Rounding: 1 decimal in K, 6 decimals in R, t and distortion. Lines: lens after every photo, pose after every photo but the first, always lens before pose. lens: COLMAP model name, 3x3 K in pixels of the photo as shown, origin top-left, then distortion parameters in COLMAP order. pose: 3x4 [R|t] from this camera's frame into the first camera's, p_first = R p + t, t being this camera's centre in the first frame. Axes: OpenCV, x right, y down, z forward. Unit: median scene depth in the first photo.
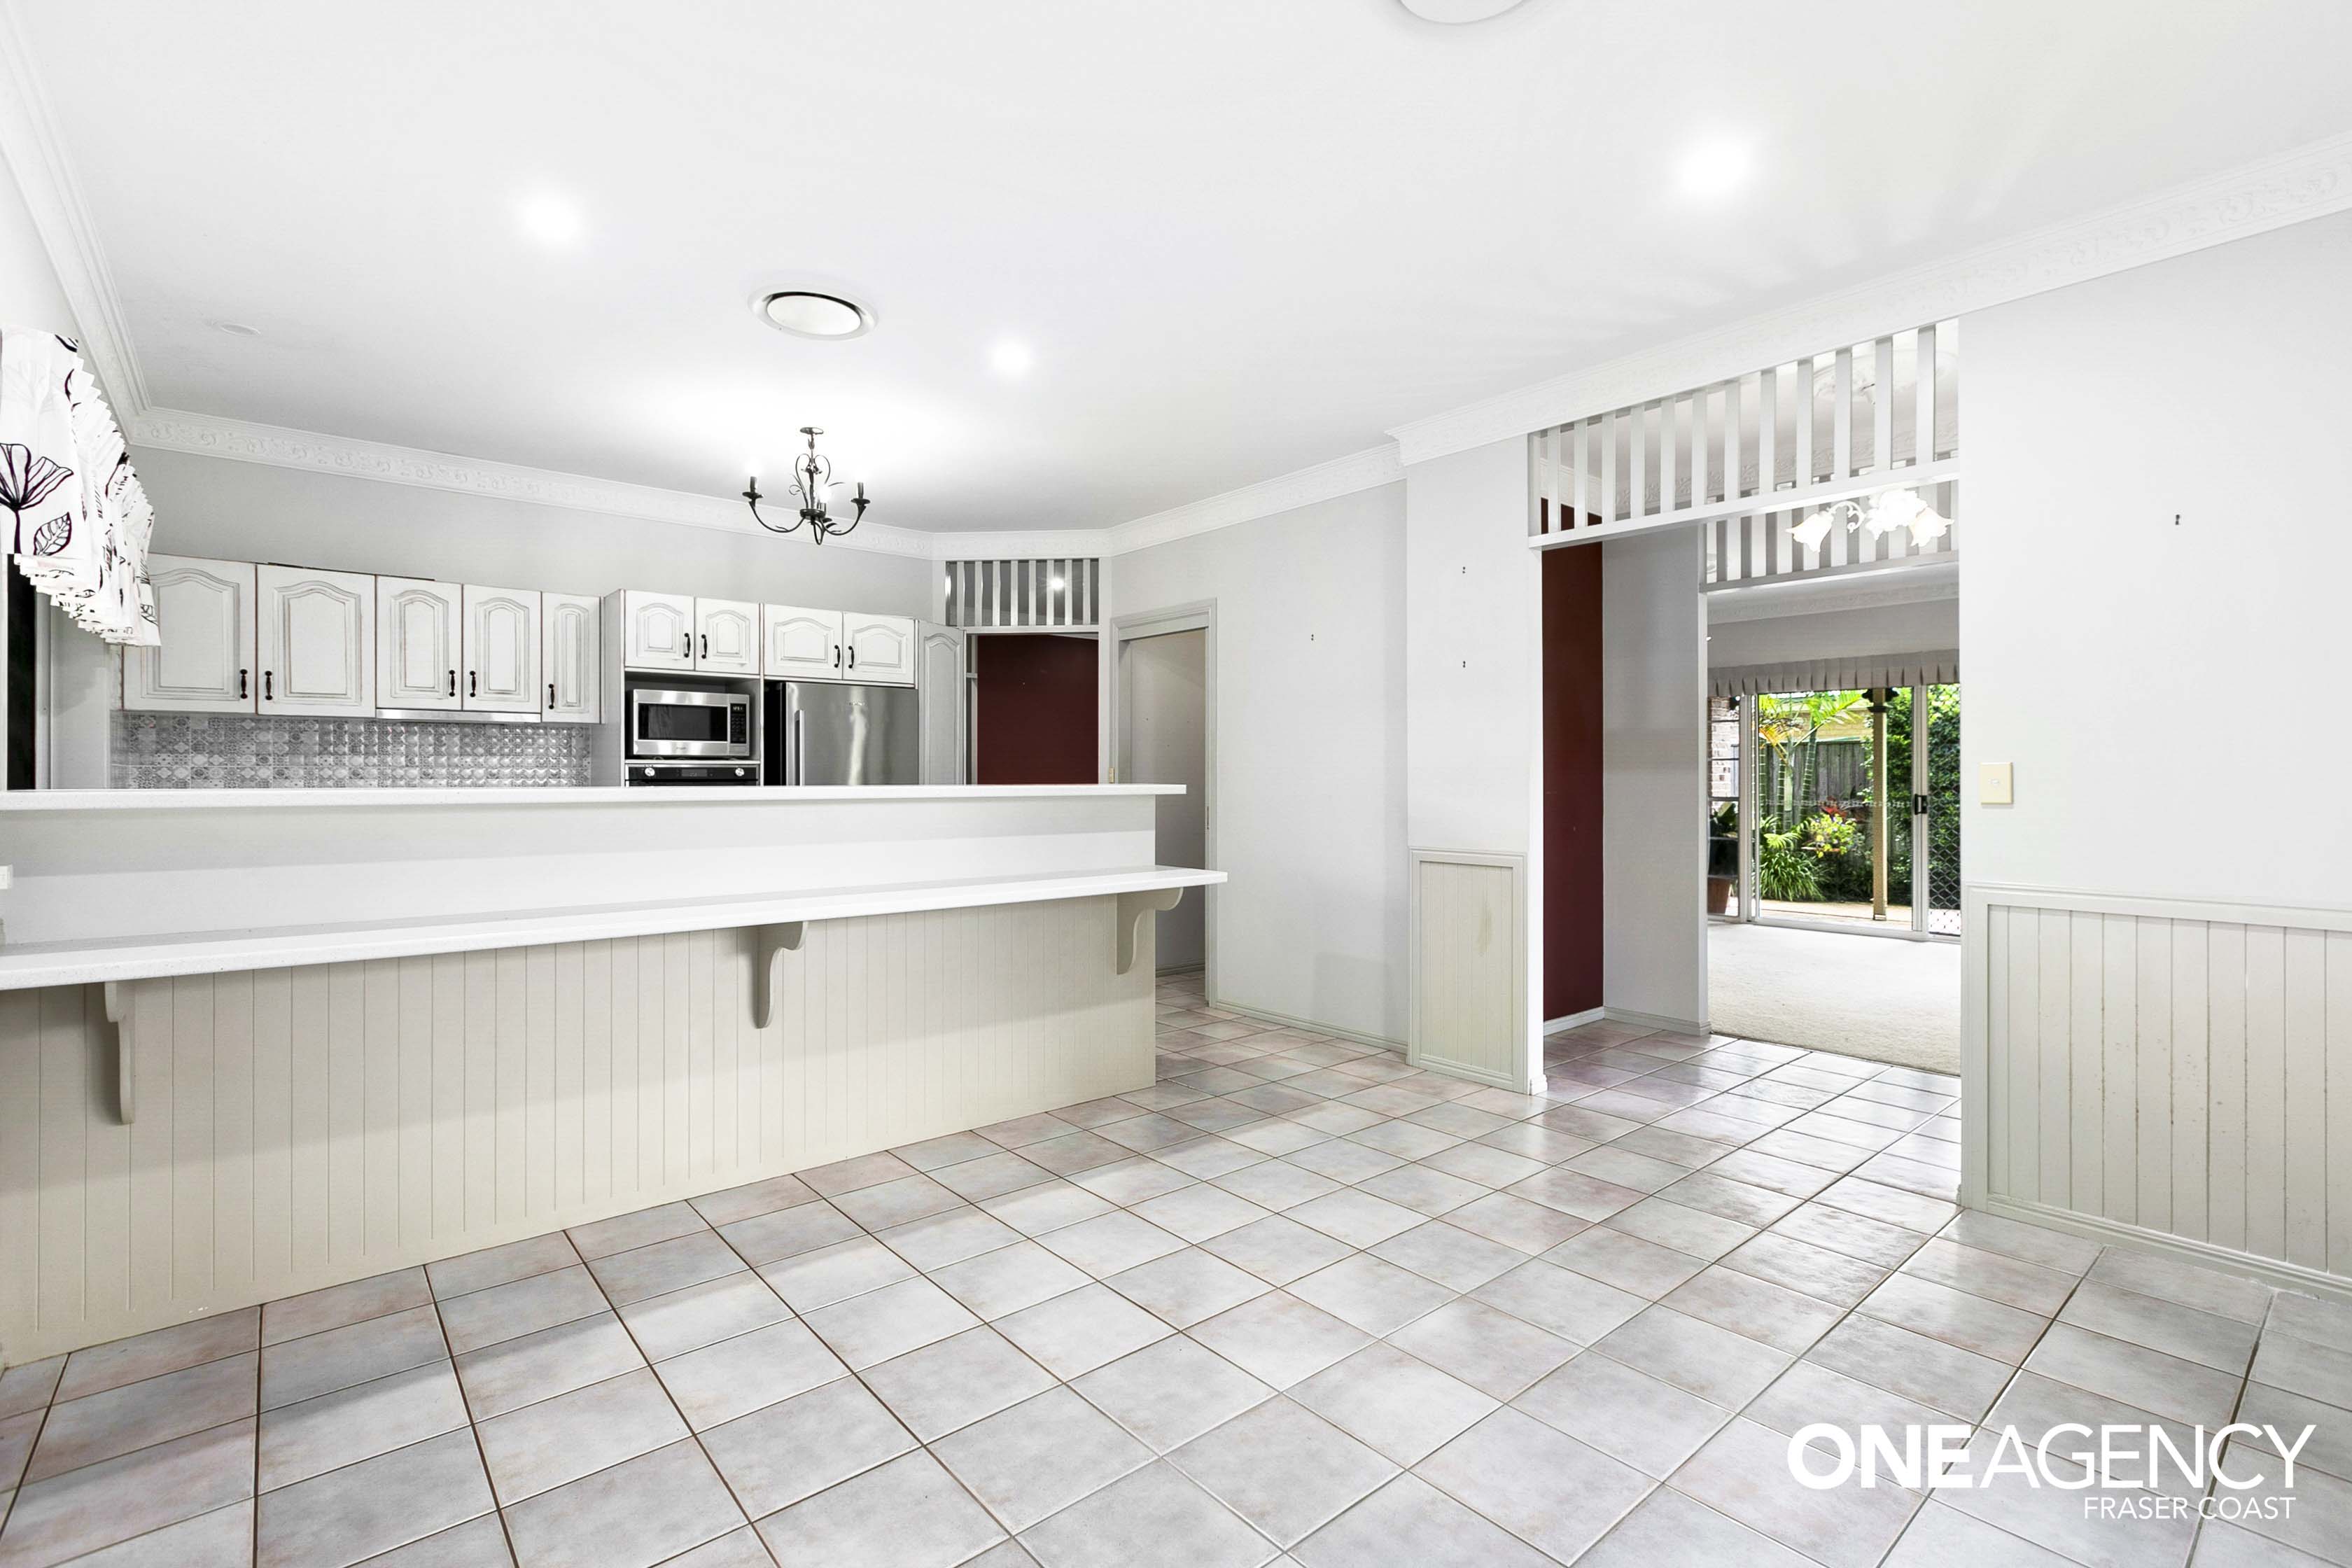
lens RADIAL K [[1062.5, 0, 1183.5], [0, 1062.5, 775.8], [0, 0, 1]] dist [0.007372, -0.001216]
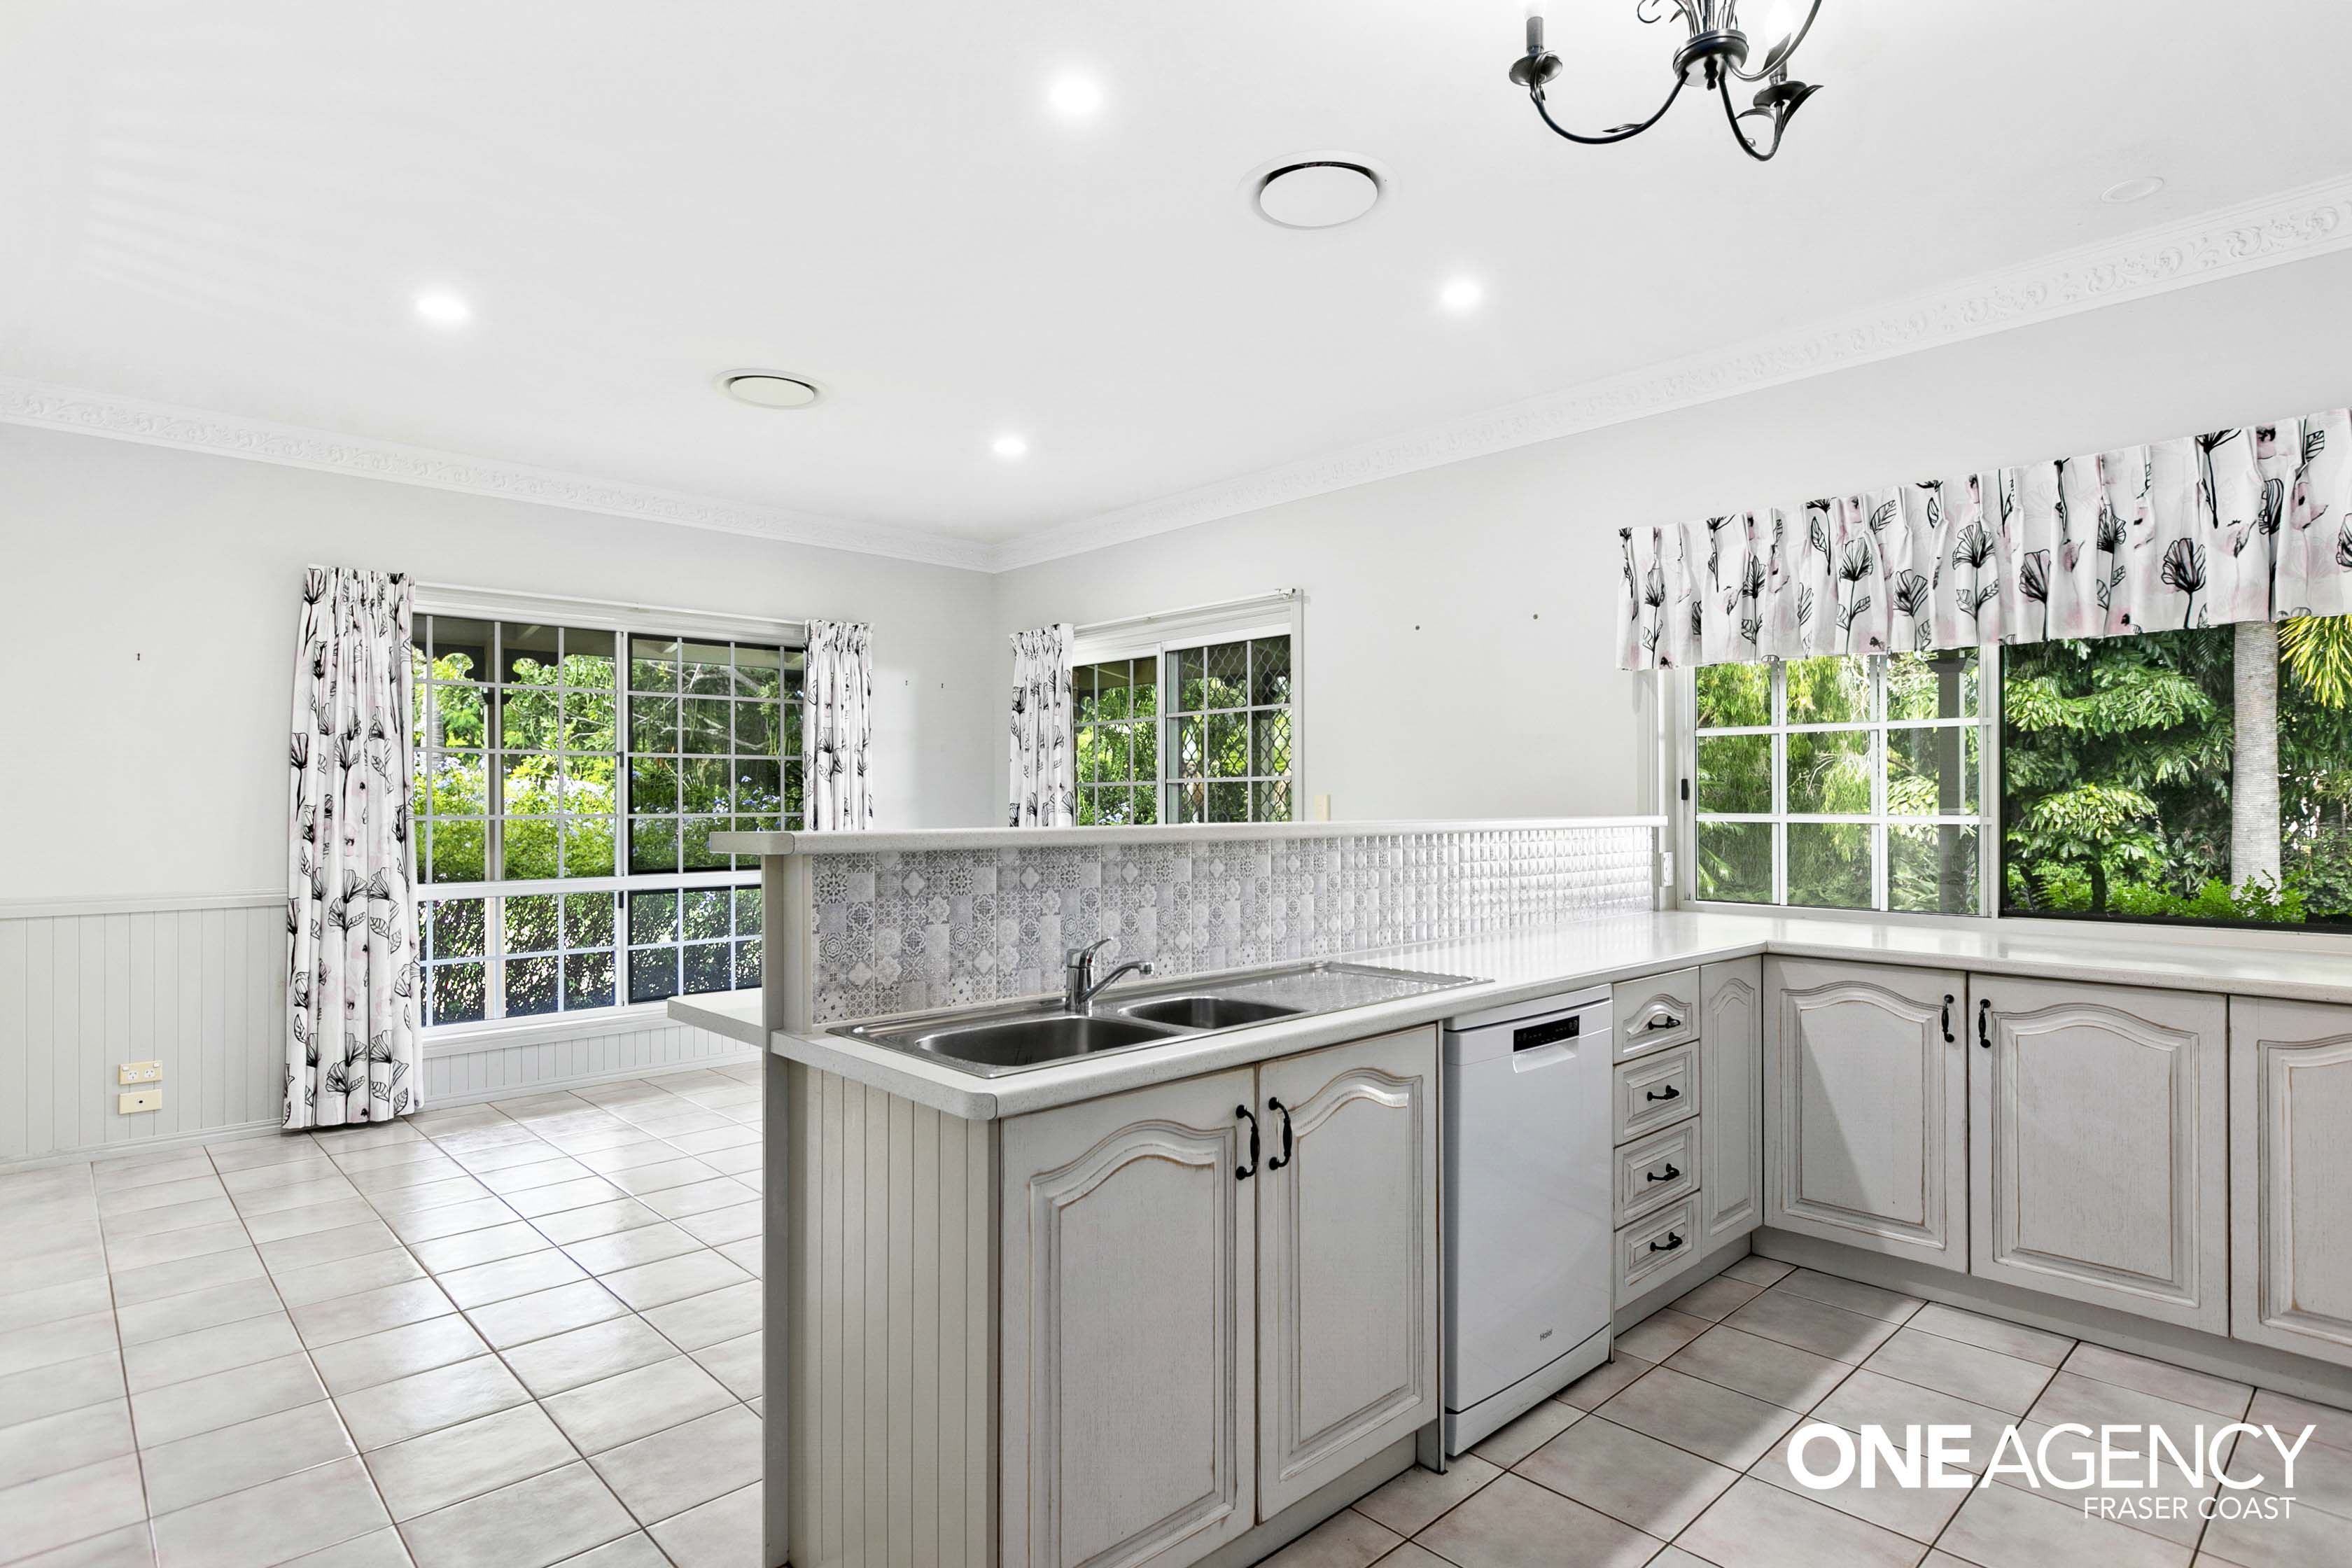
lens RADIAL K [[1214.3, 0, 1170.4], [0, 1214.3, 790.0], [0, 0, 1]] dist [0.001082, 0.000566]
pose [[-0.998945, 0.003763, -0.045775, -0.191395], [0.004133, 0.999959, -0.007999, -0.010680], [0.045744, -0.008180, -0.998920, 1.688041]]
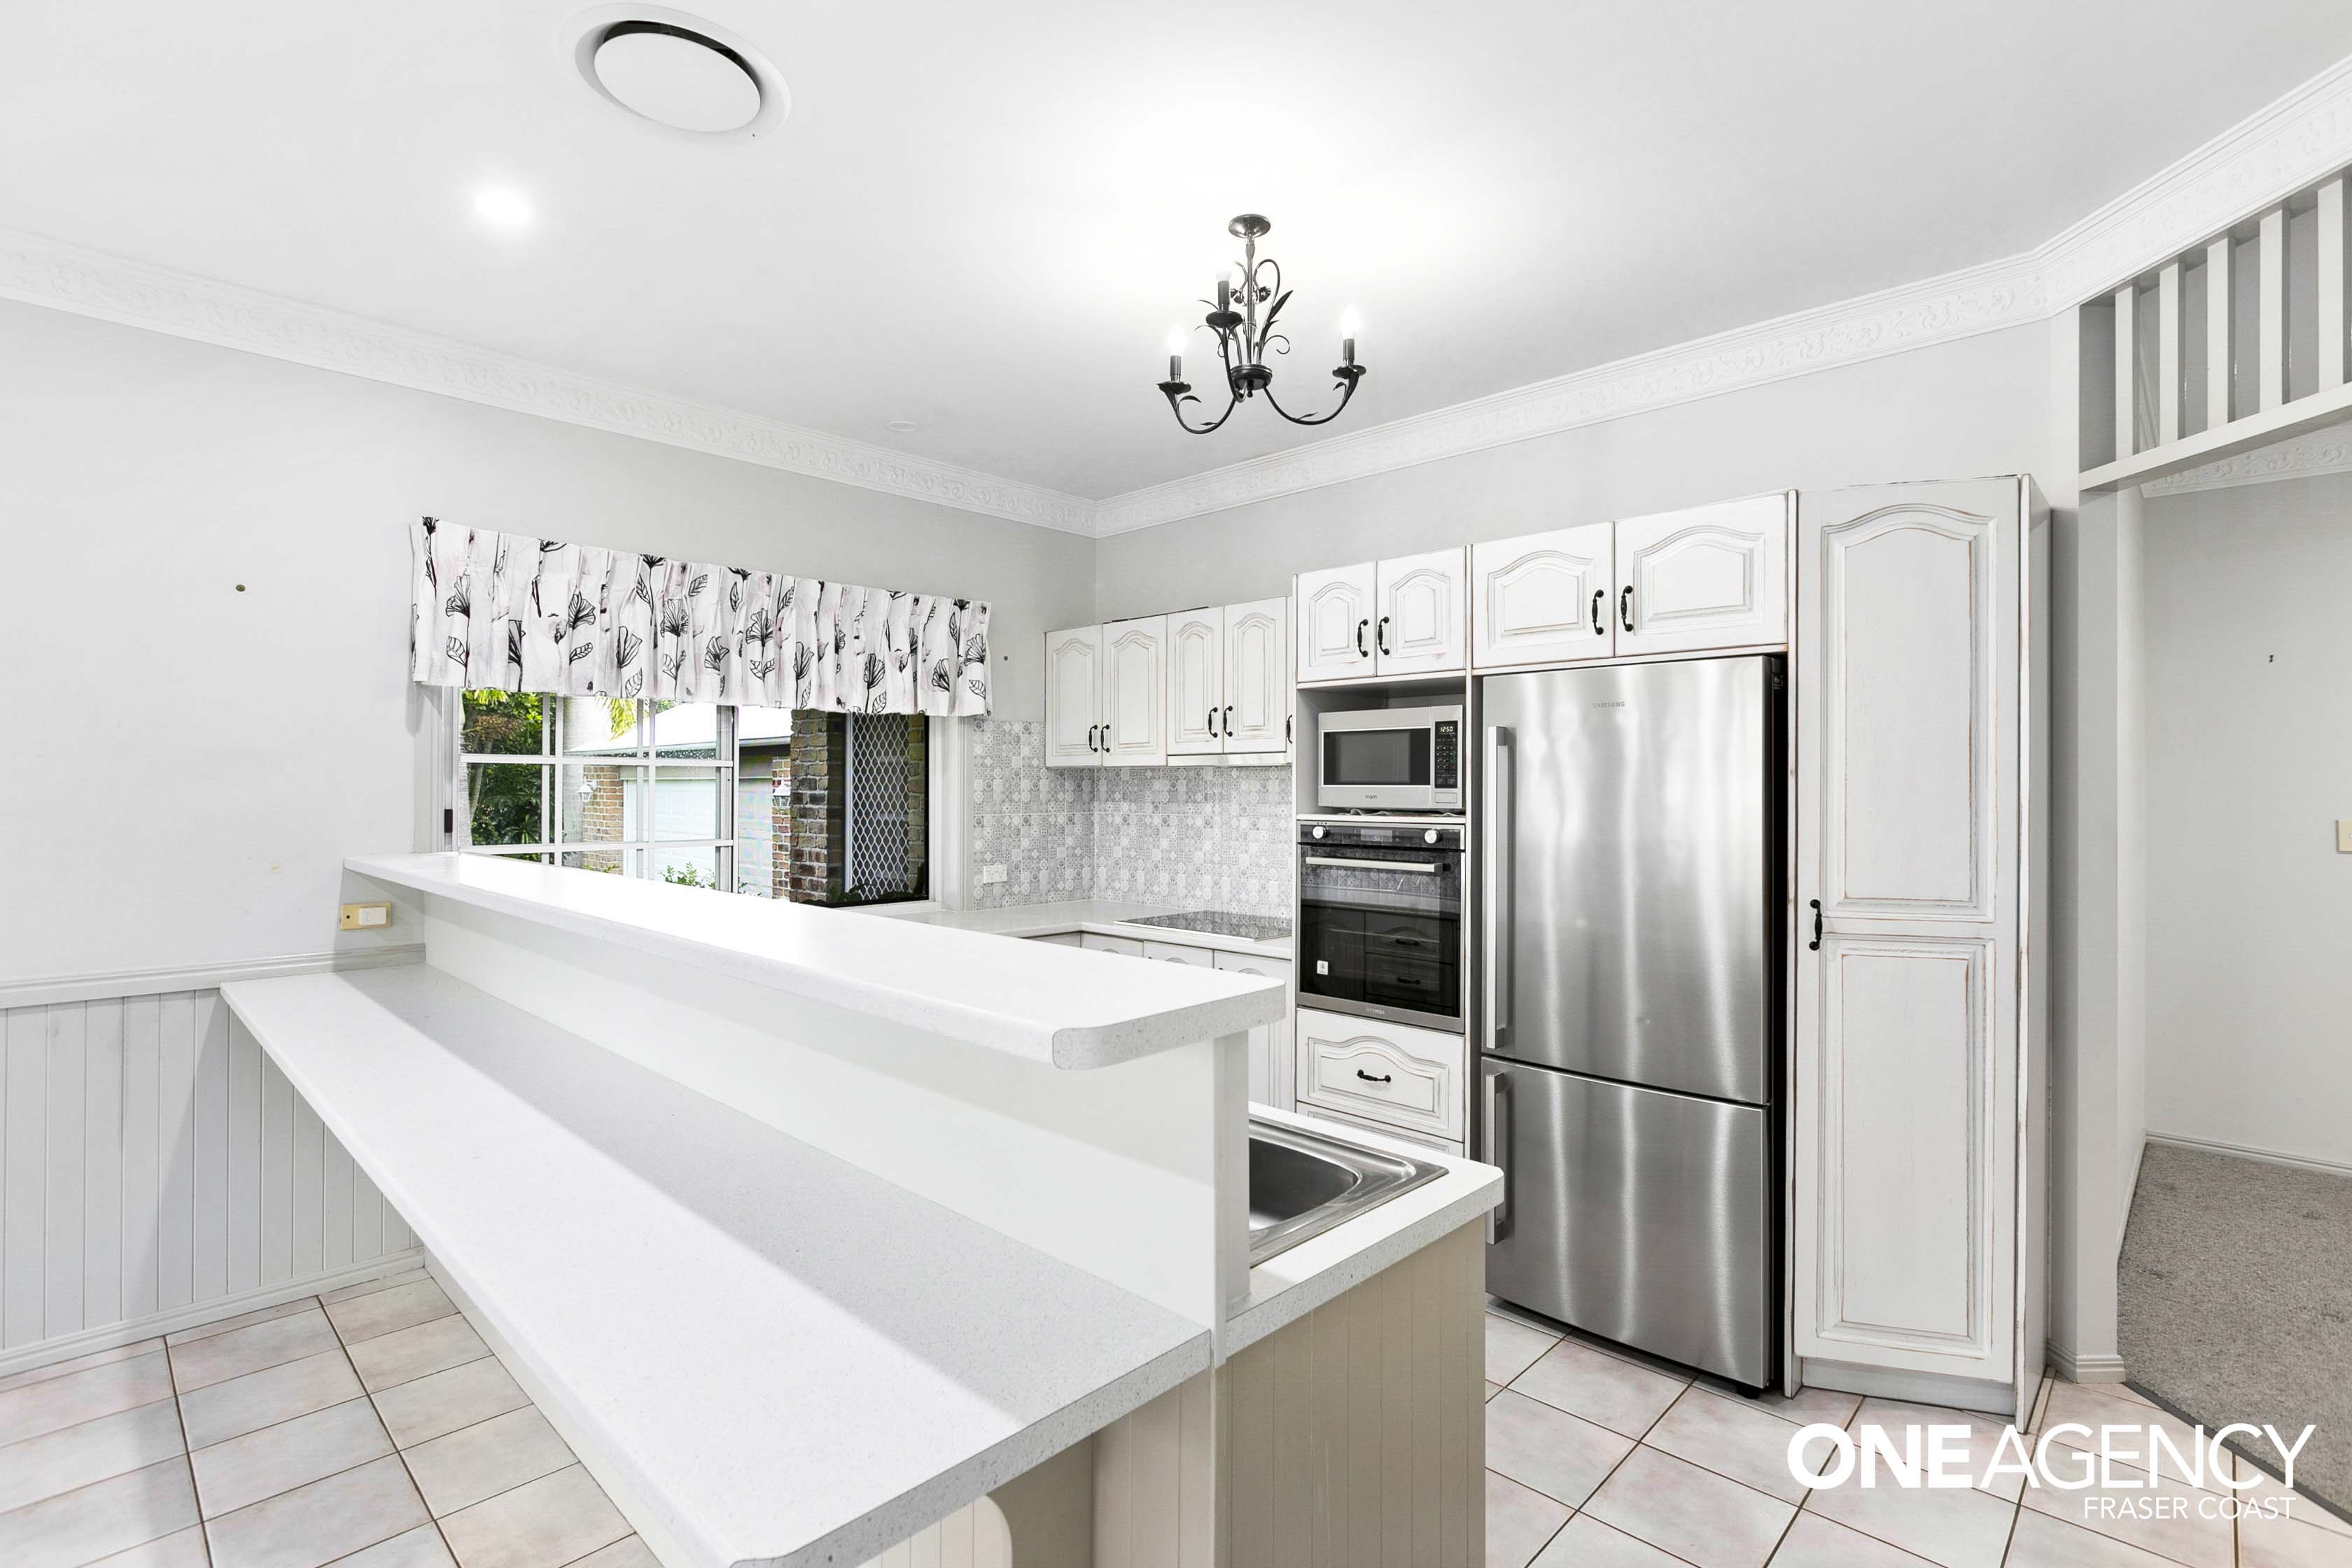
lens RADIAL K [[1085.0, 0, 1170.6], [0, 1085.0, 789.5], [0, 0, 1]] dist [0.004544, -0.001509]
pose [[0.093343, 0.004607, -0.995623, 0.244500], [0.001231, 0.999988, 0.004743, -0.045960], [0.995633, -0.001668, 0.093336, 1.108002]]
